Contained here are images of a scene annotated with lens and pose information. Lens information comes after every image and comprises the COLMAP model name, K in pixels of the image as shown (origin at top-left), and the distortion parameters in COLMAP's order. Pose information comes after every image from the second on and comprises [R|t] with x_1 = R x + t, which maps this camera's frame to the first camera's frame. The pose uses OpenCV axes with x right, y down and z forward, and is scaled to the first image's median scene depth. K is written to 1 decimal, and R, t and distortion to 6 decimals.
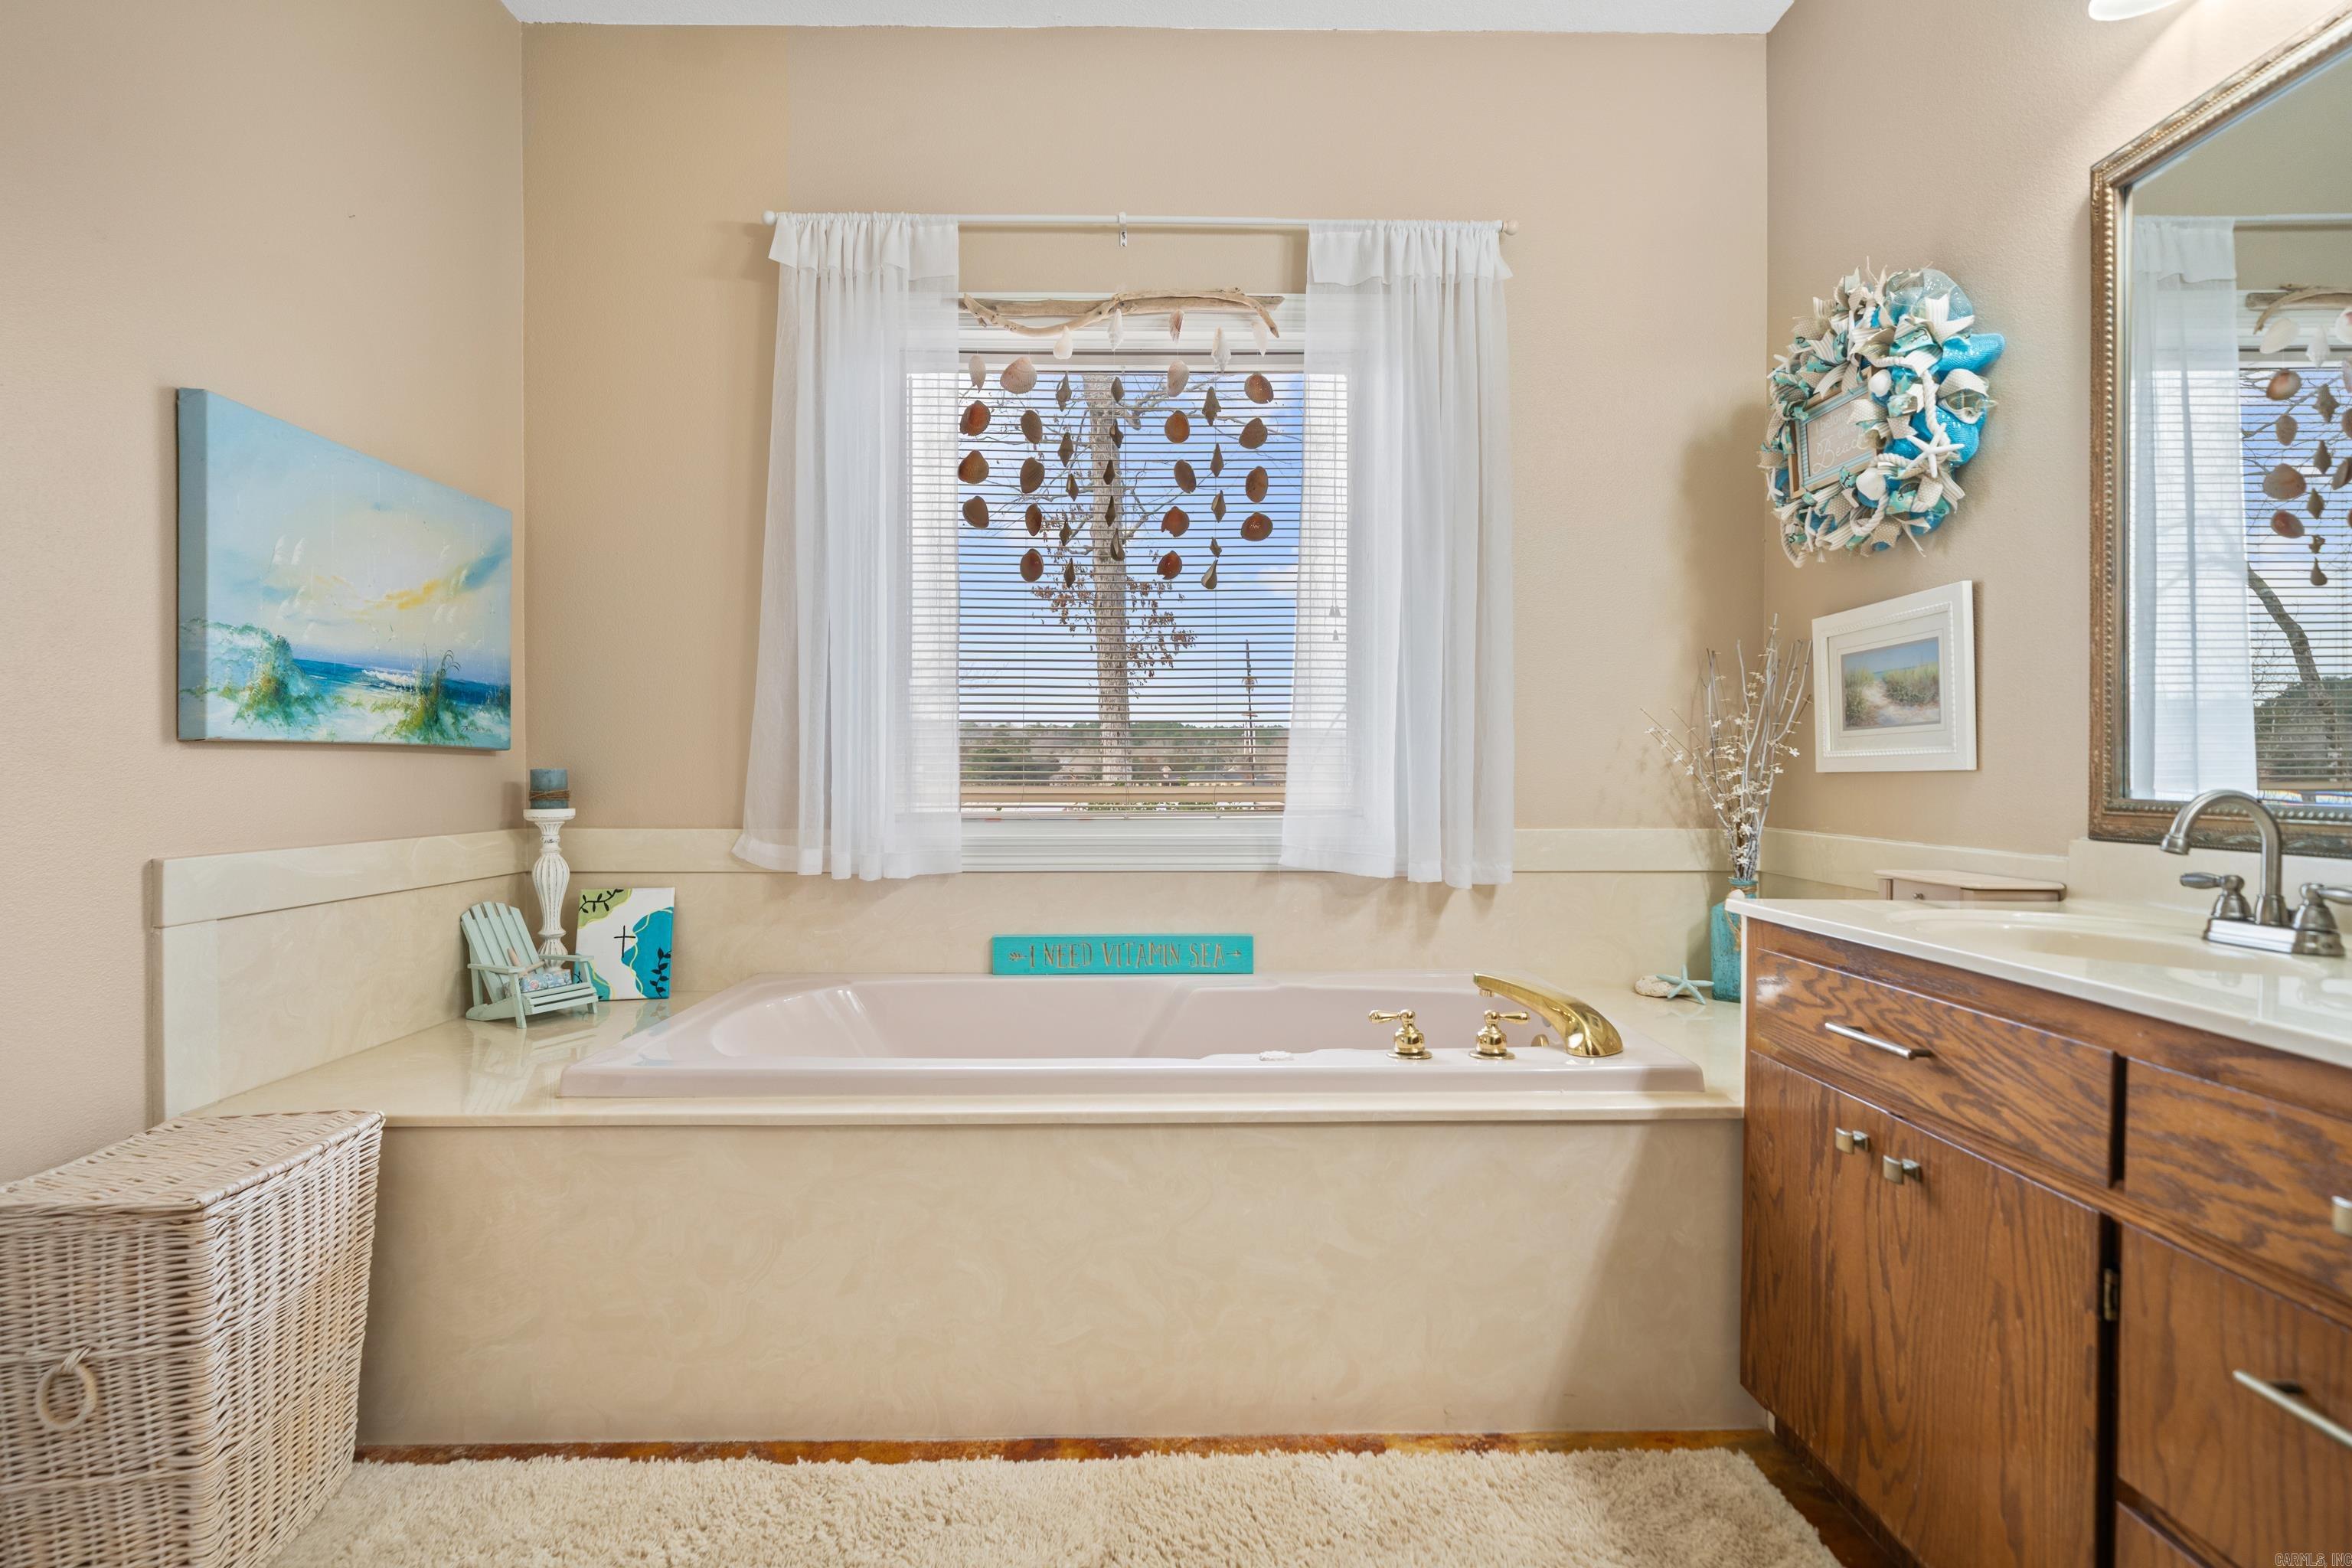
lens RADIAL K [[1161.5, 0, 1175.0], [0, 1161.5, 783.7], [0, 0, 1]] dist [-0.000662, -0.000180]
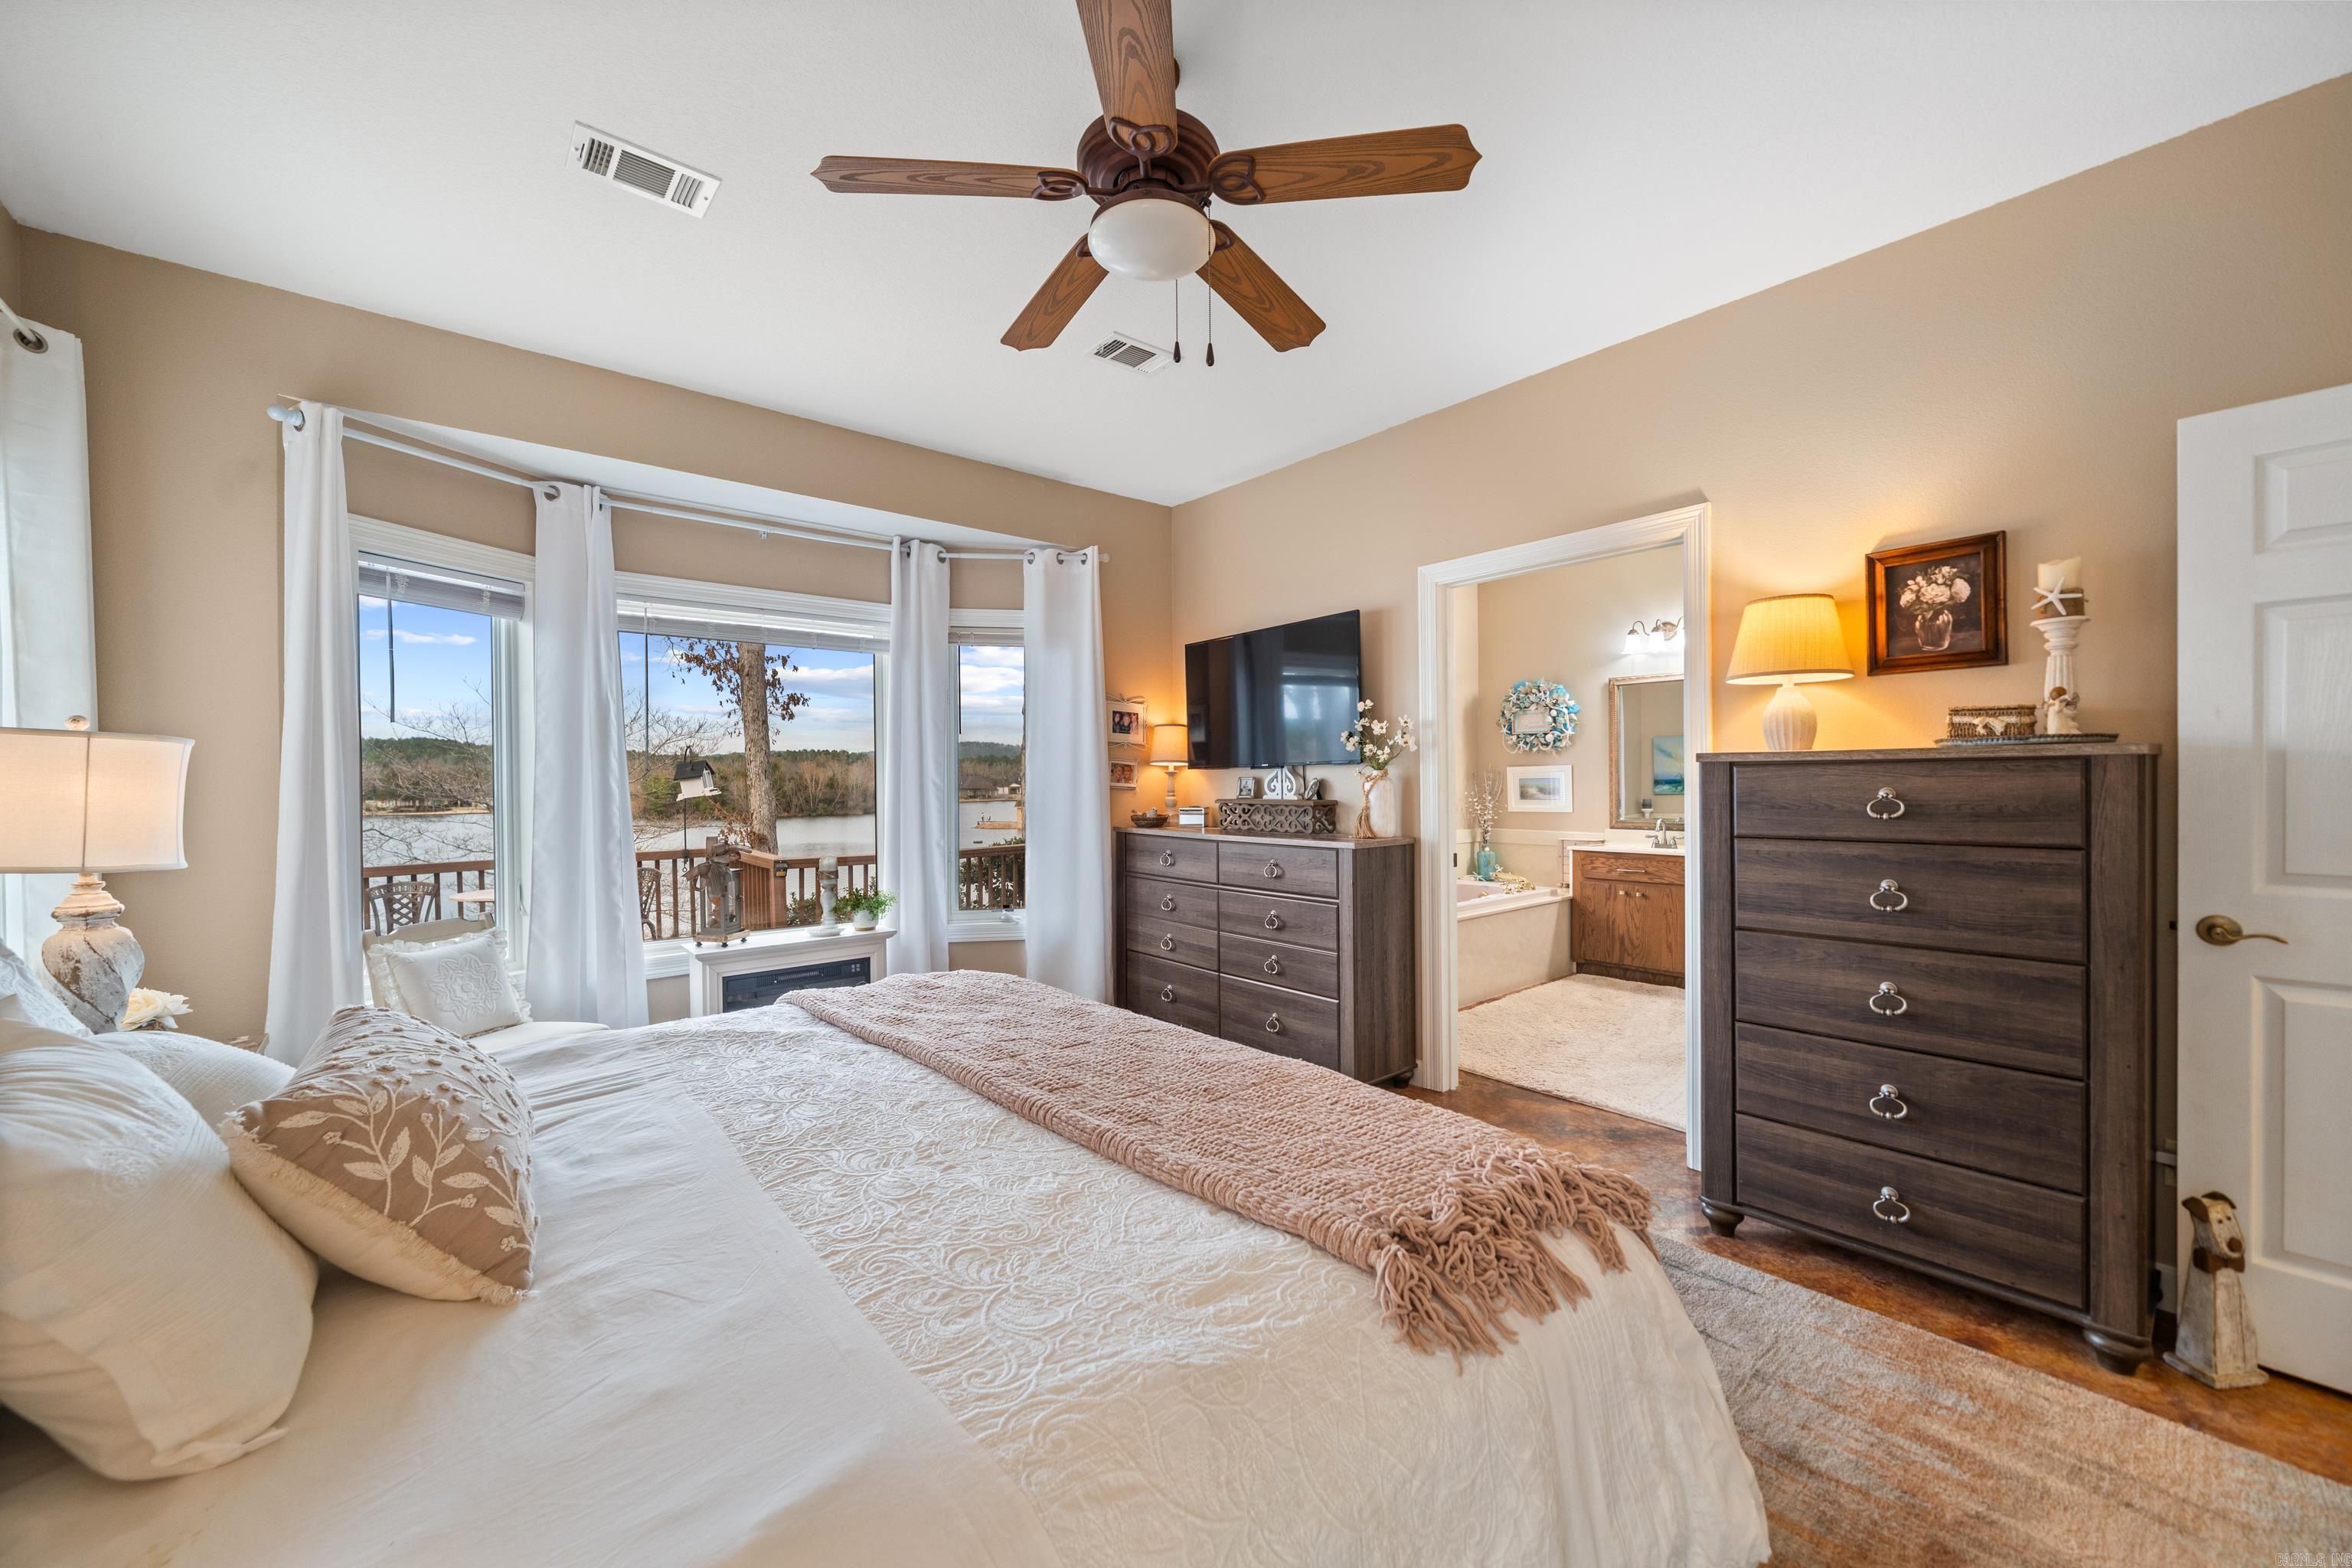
lens RADIAL K [[867.3, 0, 1167.6], [0, 867.3, 786.1], [0, 0, 1]] dist [-0.005227, 0.000260]
pose [[0.793275, -0.011227, 0.608760, -2.205604], [0.015617, 0.999876, -0.001911, -0.116671], [-0.608663, 0.011023, 0.793352, -0.515083]]
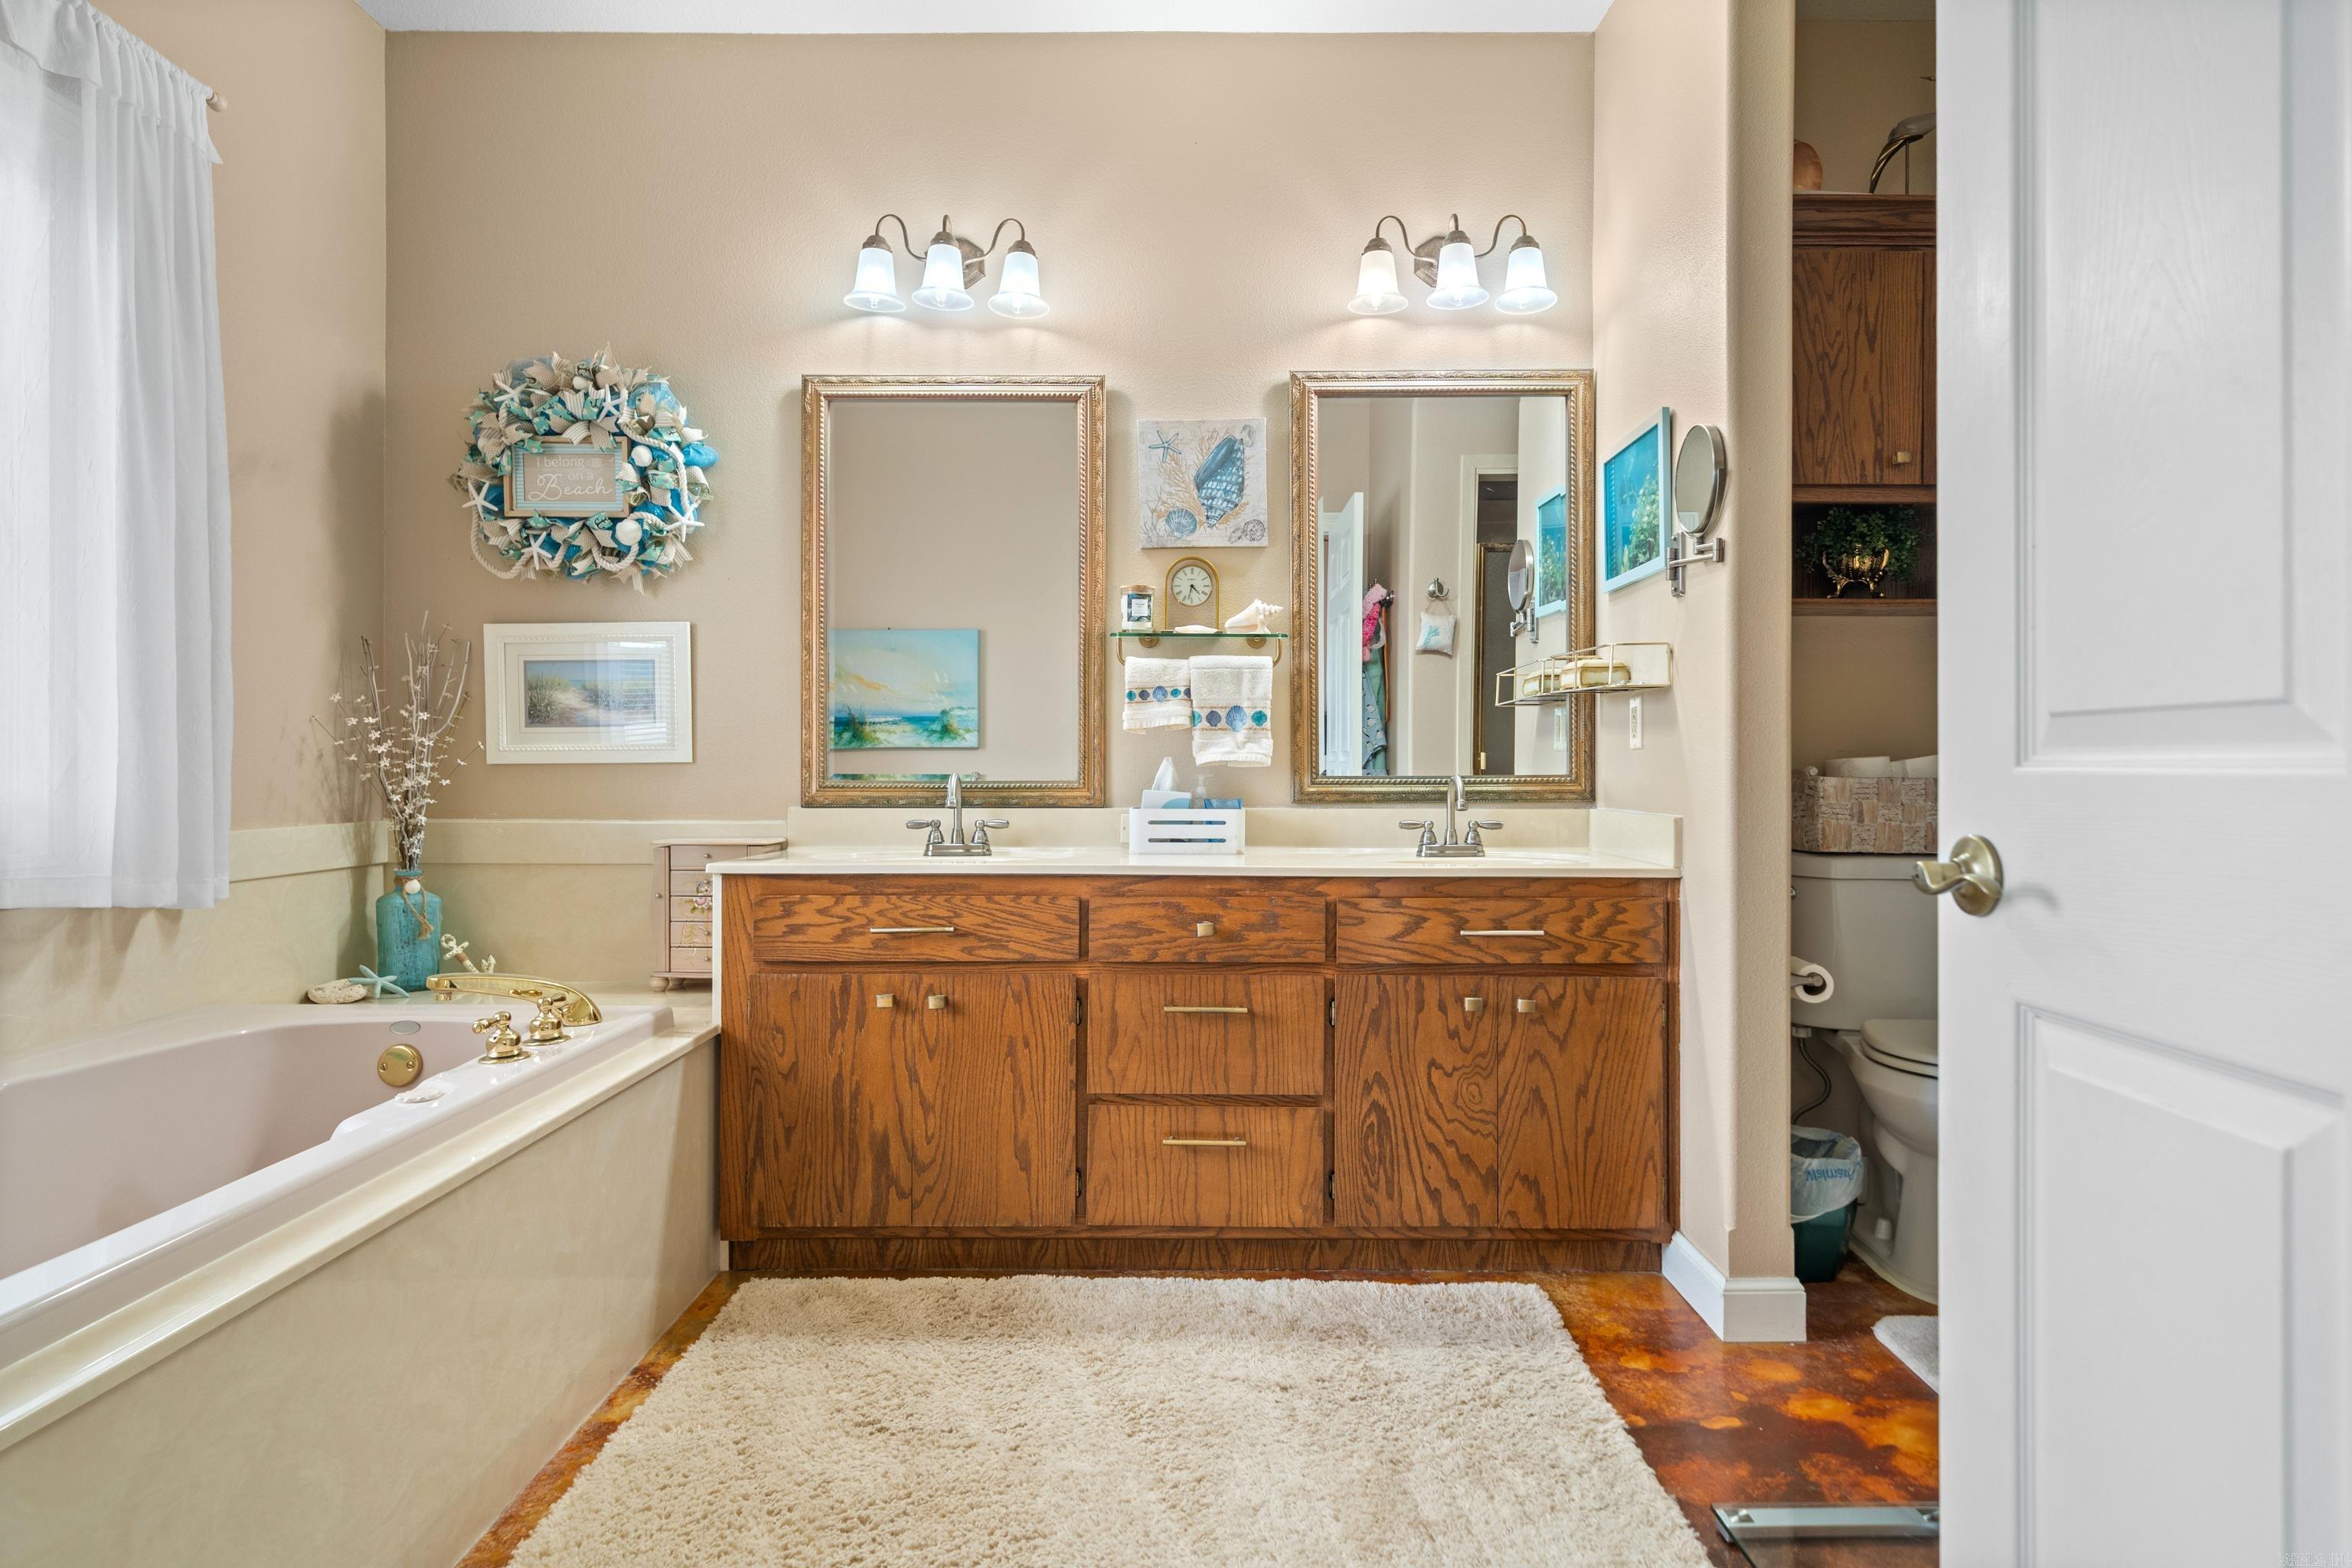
lens RADIAL K [[1308.7, 0, 1188.4], [0, 1308.7, 763.2], [0, 0, 1]] dist [0.003439, 0.001004]
pose [[0.021525, 0.000215, 0.999768, -0.812430], [0.008097, 0.999967, -0.000390, -0.005653], [-0.999736, 0.008103, 0.021522, 0.382239]]
